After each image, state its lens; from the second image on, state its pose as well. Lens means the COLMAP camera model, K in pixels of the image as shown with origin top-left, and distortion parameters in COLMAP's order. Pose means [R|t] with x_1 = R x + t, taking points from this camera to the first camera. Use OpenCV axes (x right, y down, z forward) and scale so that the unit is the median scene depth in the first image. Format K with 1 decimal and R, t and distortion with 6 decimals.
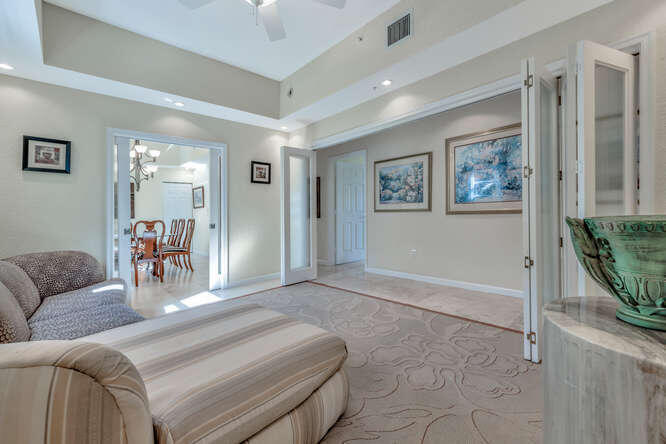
lens RADIAL K [[283.4, 0, 331.5], [0, 283.4, 210.4], [0, 0, 1]] dist [-0.001049, -0.000065]
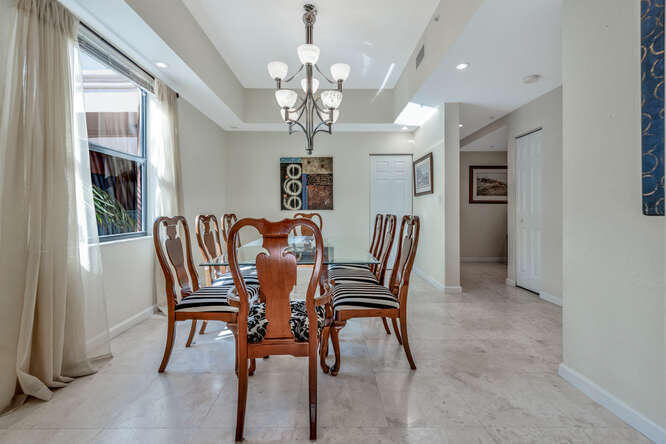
lens RADIAL K [[283.4, 0, 331.5], [0, 283.4, 210.4], [0, 0, 1]] dist [-0.001049, -0.000065]
pose [[0.749658, 0.026716, -0.661286, -0.307062], [-0.018944, 0.999642, 0.018910, 0.016394], [0.661554, -0.001649, 0.749896, 0.610277]]
